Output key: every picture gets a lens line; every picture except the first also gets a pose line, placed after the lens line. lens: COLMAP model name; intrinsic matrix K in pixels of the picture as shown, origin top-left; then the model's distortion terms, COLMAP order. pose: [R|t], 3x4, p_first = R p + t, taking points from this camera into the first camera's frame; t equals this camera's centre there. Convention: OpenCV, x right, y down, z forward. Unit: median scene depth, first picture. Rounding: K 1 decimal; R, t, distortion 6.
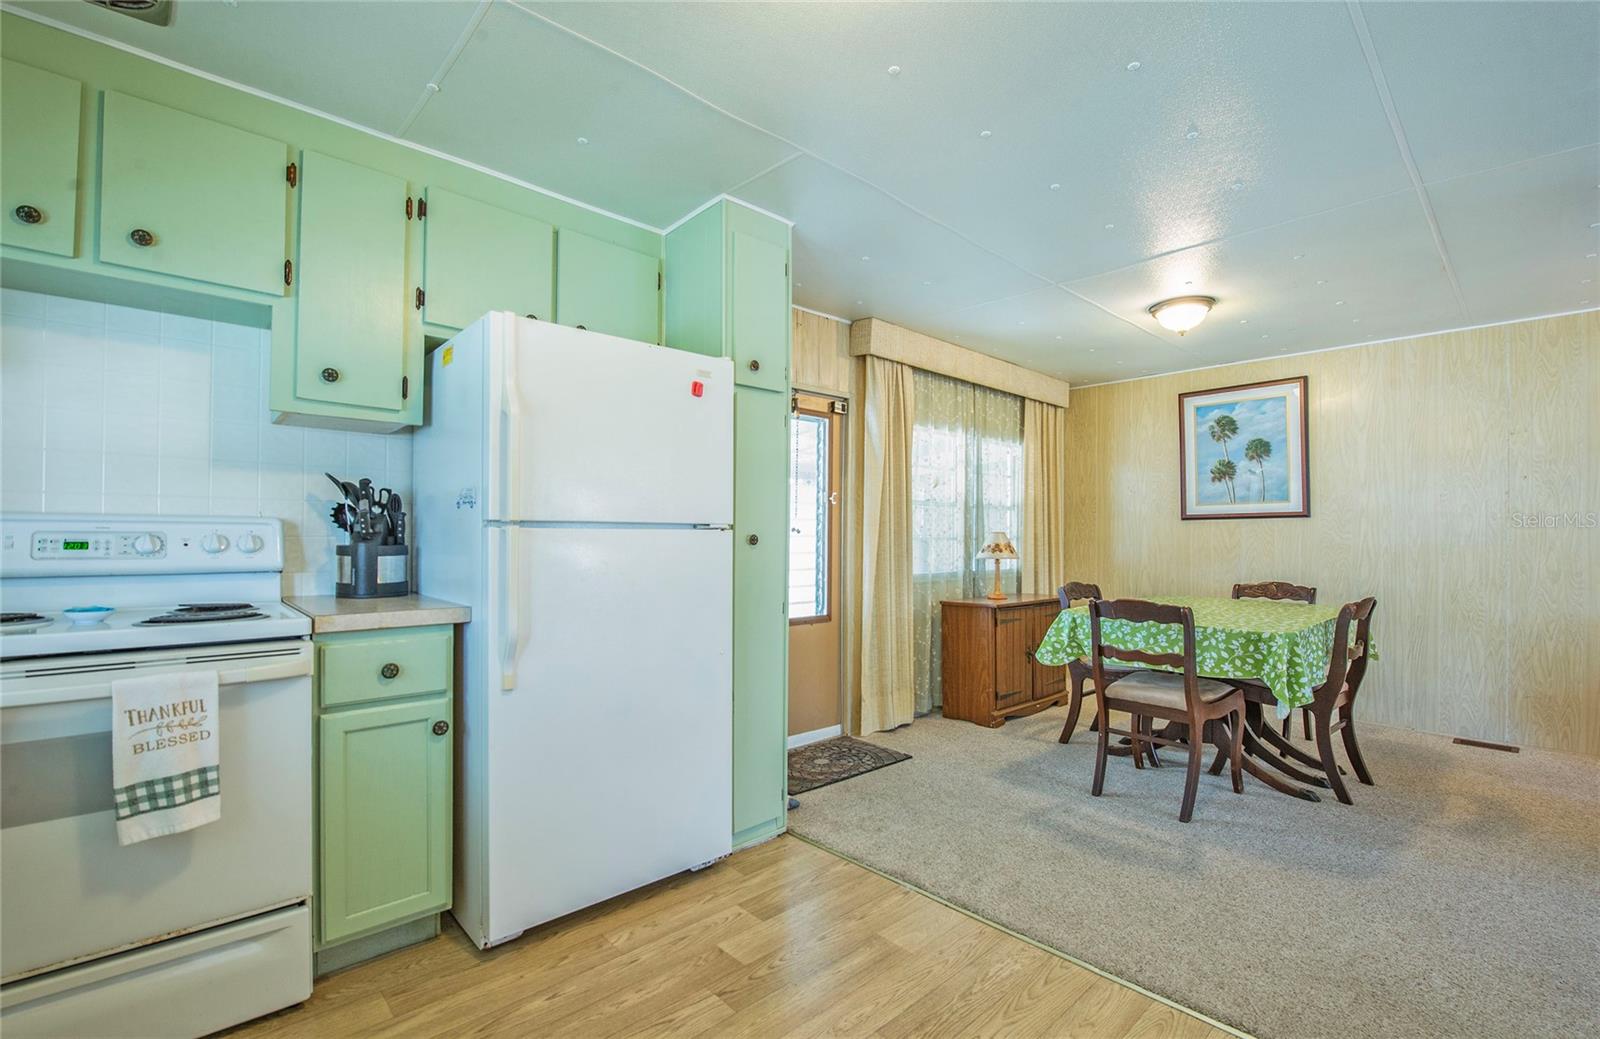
lens RADIAL K [[708.5, 0, 794.6], [0, 708.5, 532.9], [0, 0, 1]] dist [-0.017211, -0.001038]
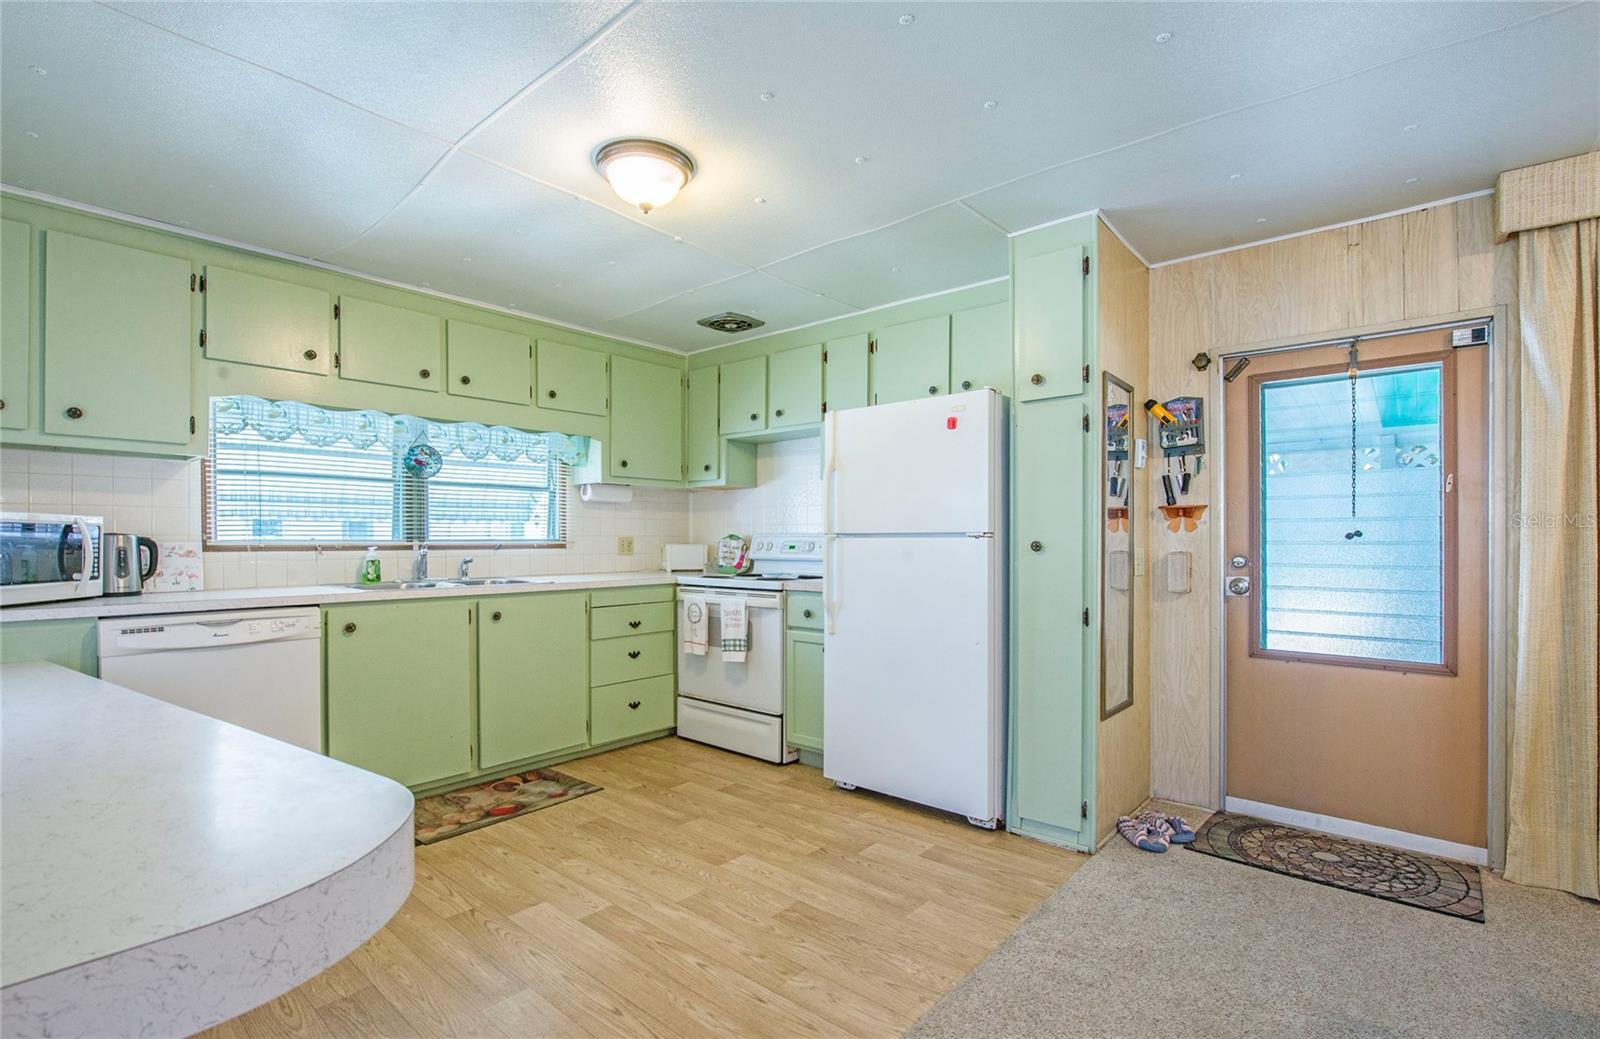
lens RADIAL K [[723.9, 0, 790.2], [0, 723.9, 537.5], [0, 0, 1]] dist [-0.011138, -0.000505]
pose [[0.109285, -0.009293, -0.993967, 0.628504], [0.004611, 0.999950, -0.008842, 0.003005], [0.994000, -0.003617, 0.109323, 0.339380]]
